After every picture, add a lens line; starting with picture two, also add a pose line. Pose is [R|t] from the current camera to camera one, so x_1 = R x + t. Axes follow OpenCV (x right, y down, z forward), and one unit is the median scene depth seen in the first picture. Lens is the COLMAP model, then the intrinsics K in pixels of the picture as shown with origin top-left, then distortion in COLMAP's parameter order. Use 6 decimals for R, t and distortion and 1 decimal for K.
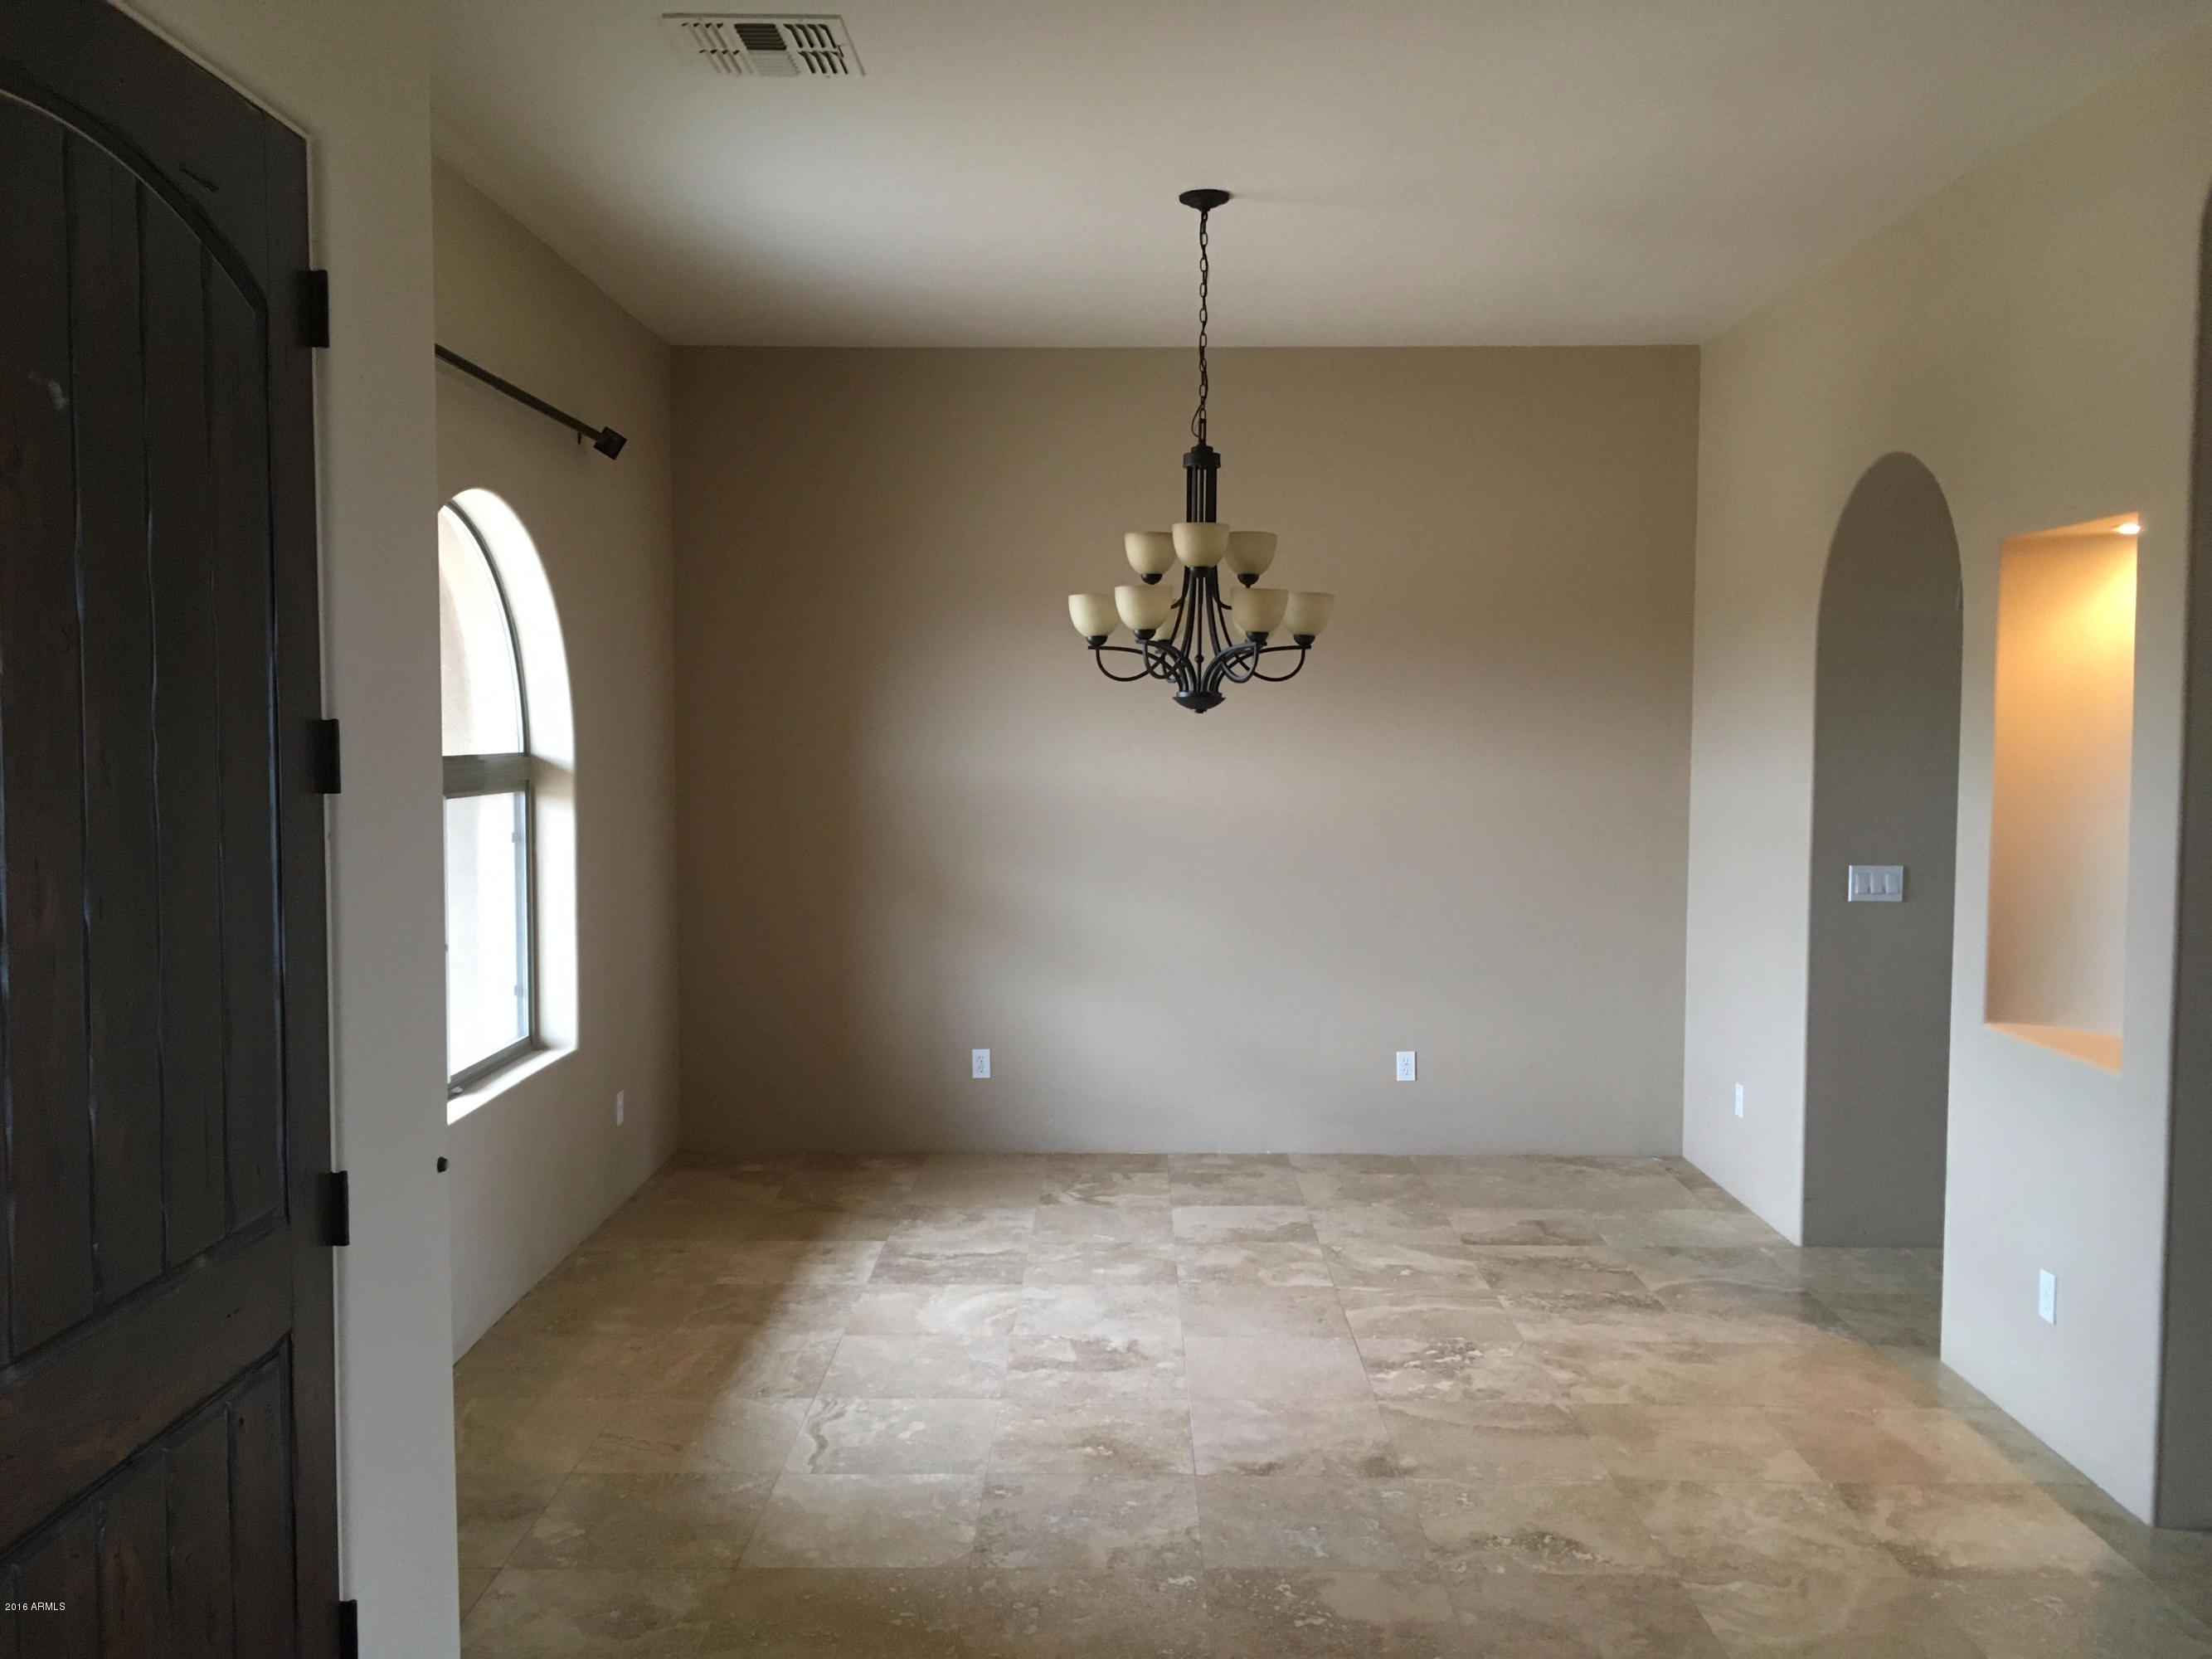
lens RADIAL K [[1868.5, 0, 1108.1], [0, 1868.5, 822.4], [0, 0, 1]] dist [0.086462, -0.123016]
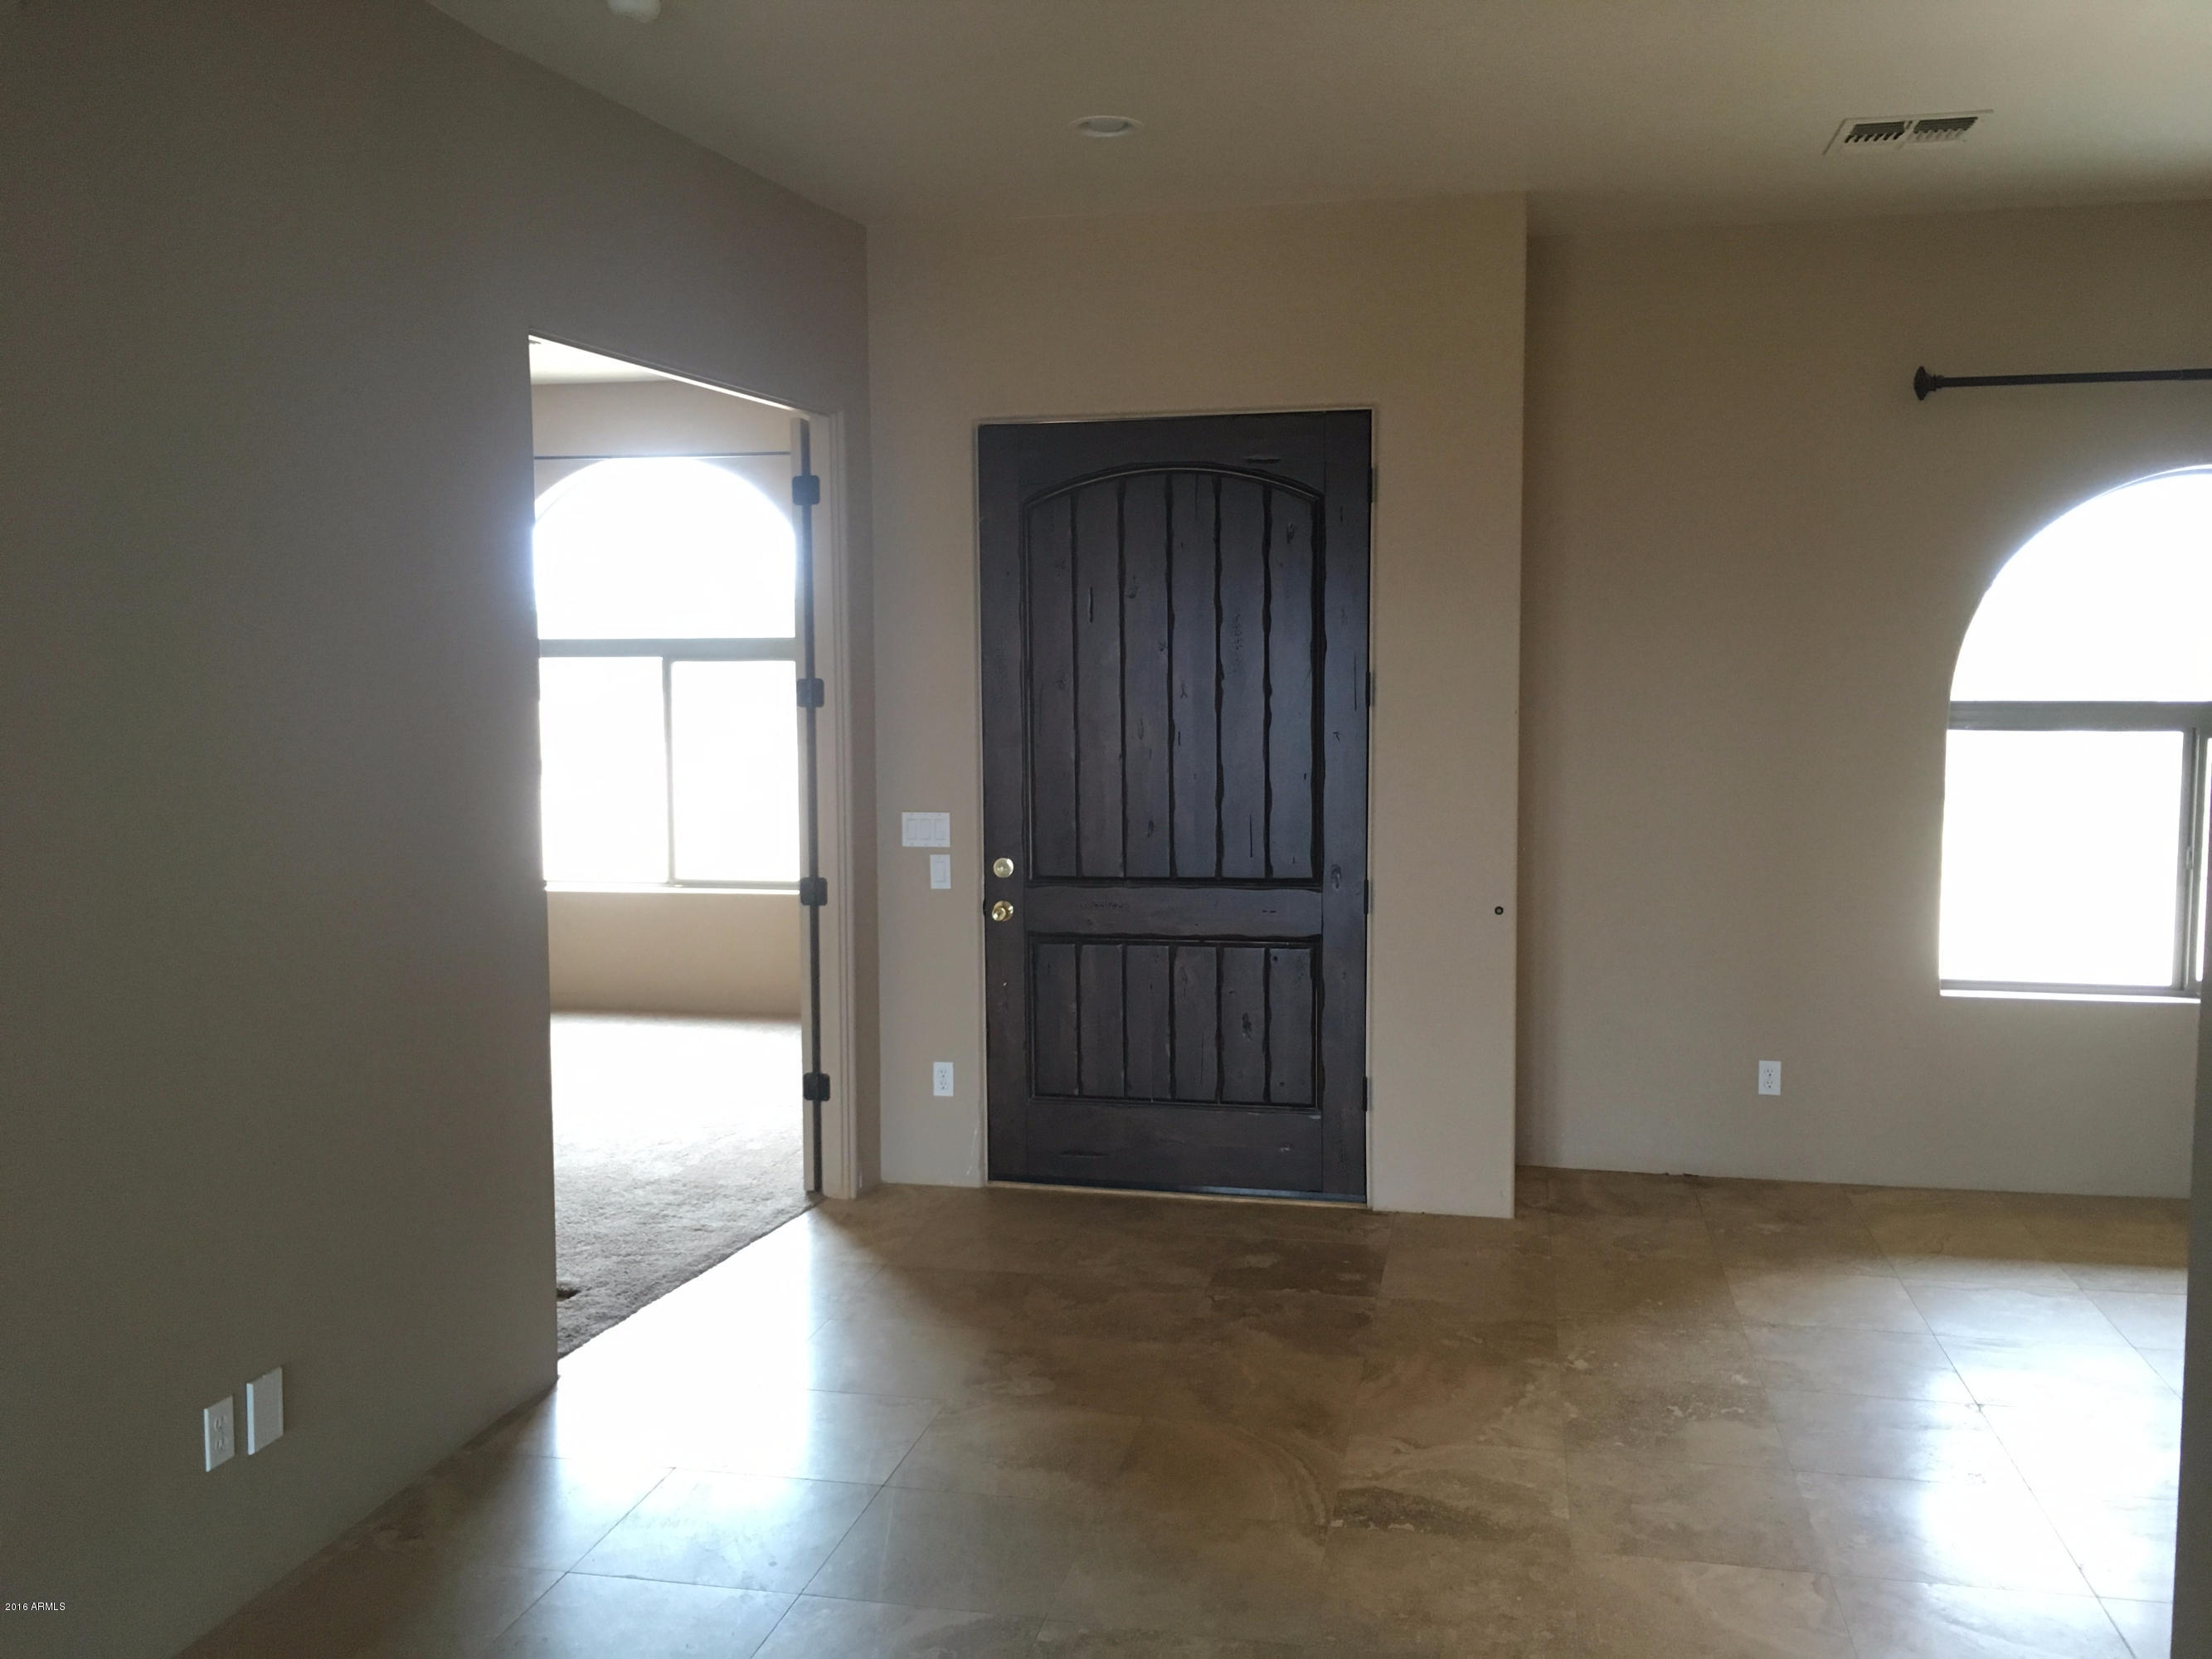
lens RADIAL K [[1868.5, 0, 1108.1], [0, 1868.5, 822.4], [0, 0, 1]] dist [0.086462, -0.123016]
pose [[-0.194517, 0.083068, -0.977375, 1.317815], [-0.046334, 0.994517, 0.093746, -0.057304], [0.979804, 0.063521, -0.189602, 0.822114]]
